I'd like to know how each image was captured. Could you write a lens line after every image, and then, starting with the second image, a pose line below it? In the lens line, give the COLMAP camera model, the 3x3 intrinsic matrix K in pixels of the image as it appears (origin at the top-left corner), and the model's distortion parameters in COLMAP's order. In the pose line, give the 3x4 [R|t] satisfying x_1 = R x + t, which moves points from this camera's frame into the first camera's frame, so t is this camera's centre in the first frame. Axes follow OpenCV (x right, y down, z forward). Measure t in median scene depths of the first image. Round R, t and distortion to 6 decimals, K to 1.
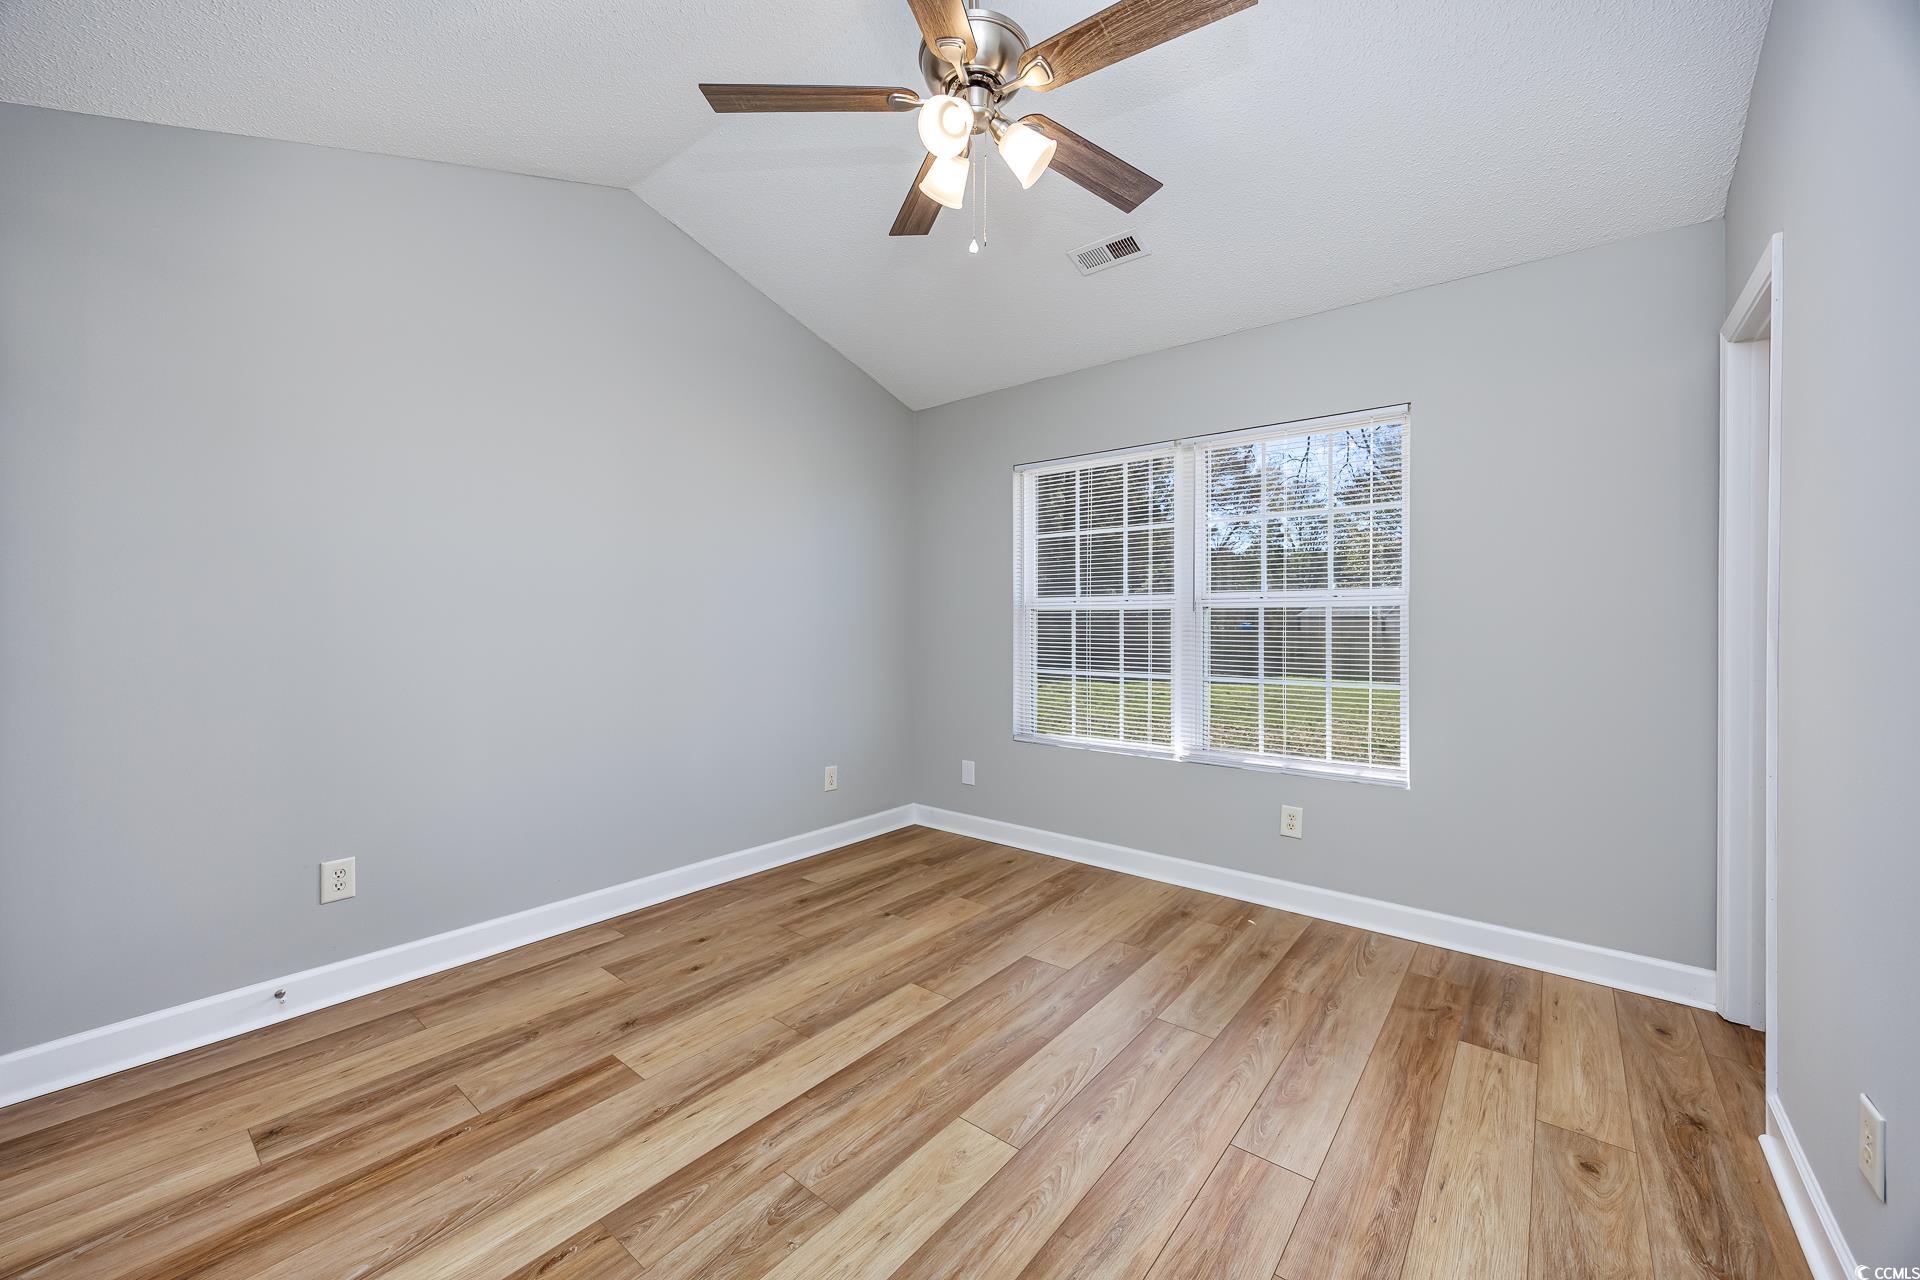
lens RADIAL K [[768.7, 0, 951.1], [0, 768.7, 635.2], [0, 0, 1]] dist [-0.001691, -0.000069]
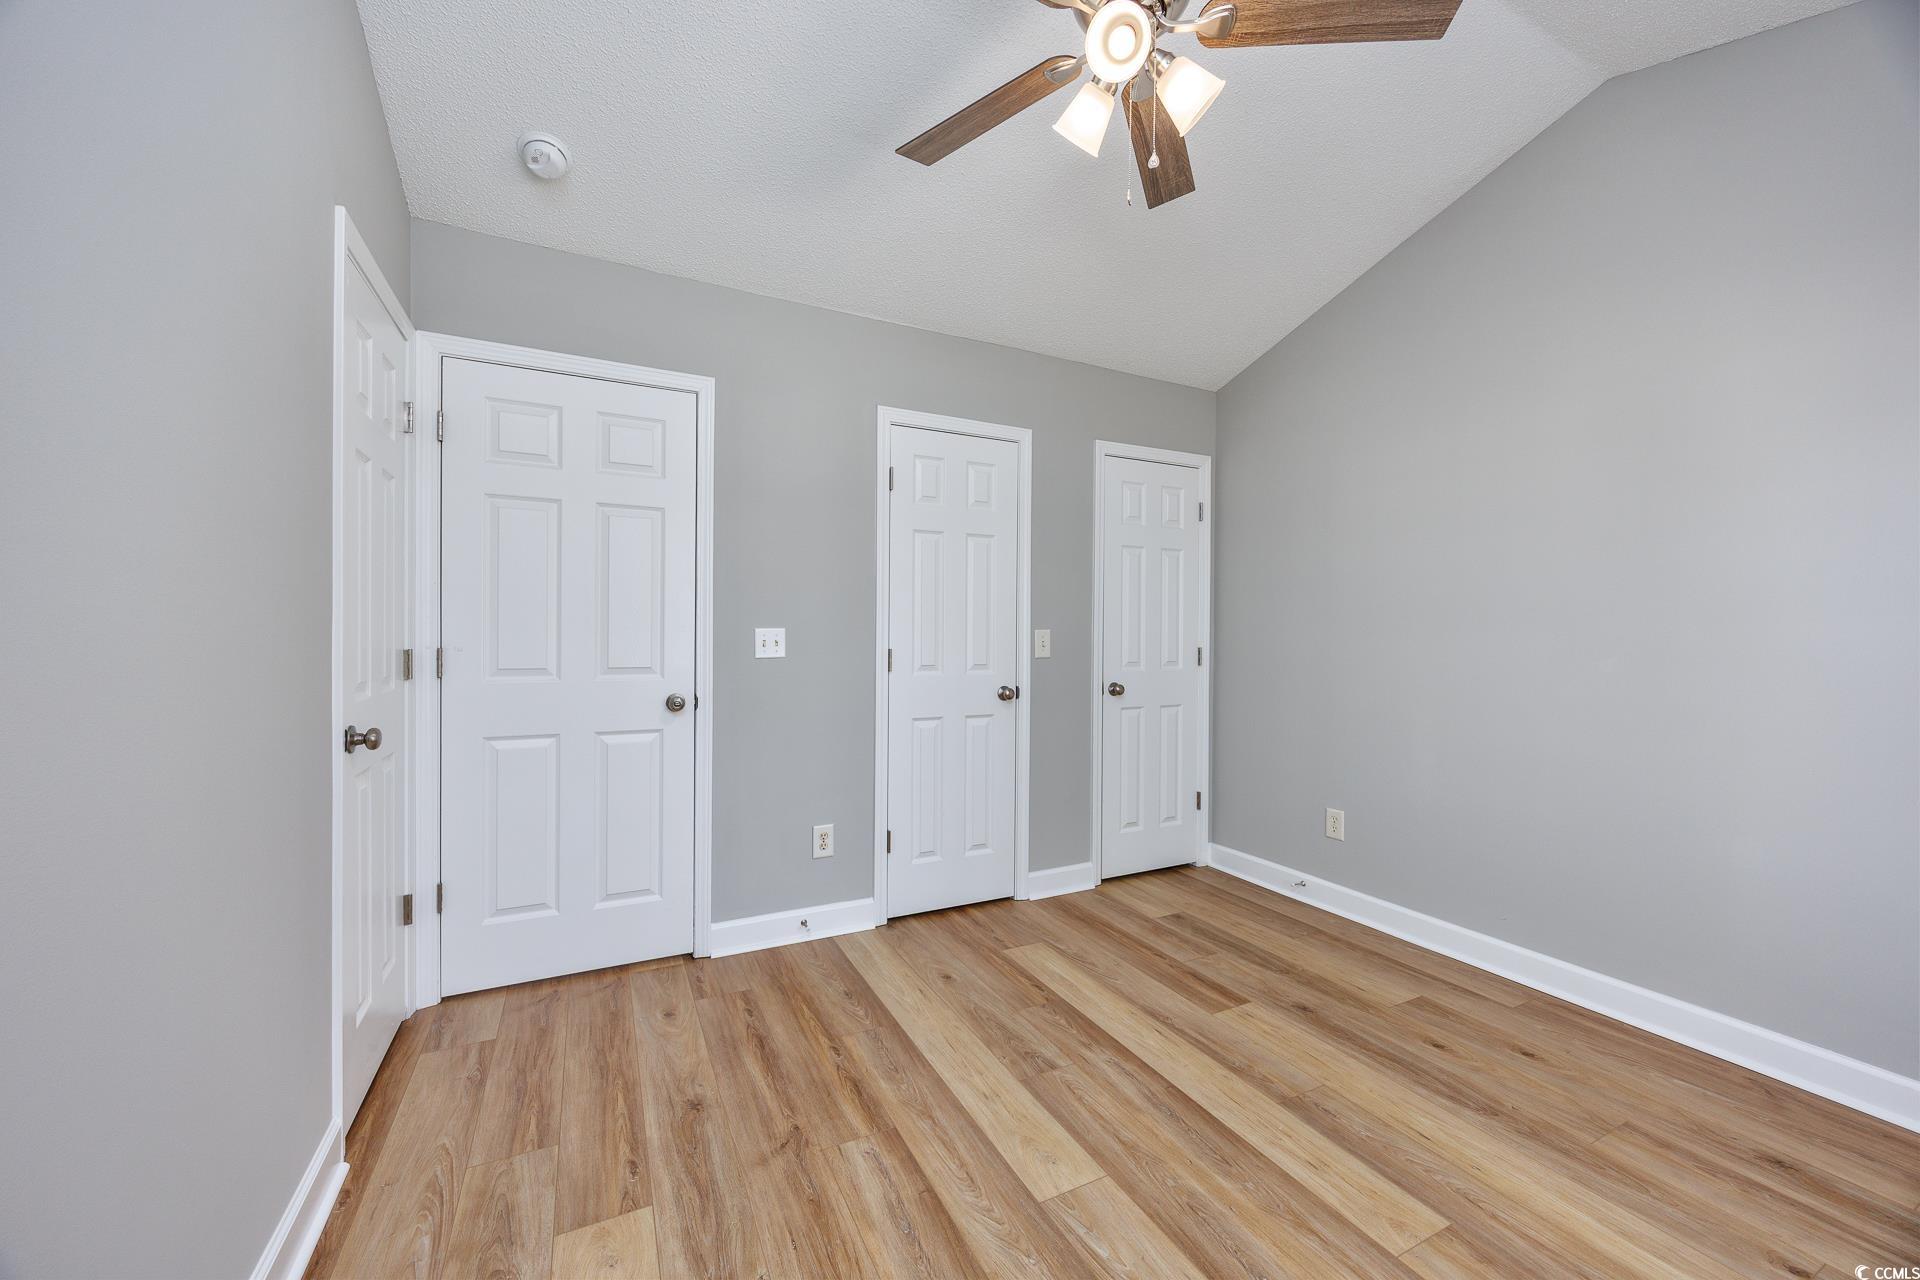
lens RADIAL K [[768.7, 0, 951.1], [0, 768.7, 635.2], [0, 0, 1]] dist [-0.001691, -0.000069]
pose [[-0.449466, -0.006052, -0.893277, 0.832835], [-0.022340, 0.999740, 0.004467, -0.007631], [0.893018, 0.021963, -0.449484, 1.131241]]
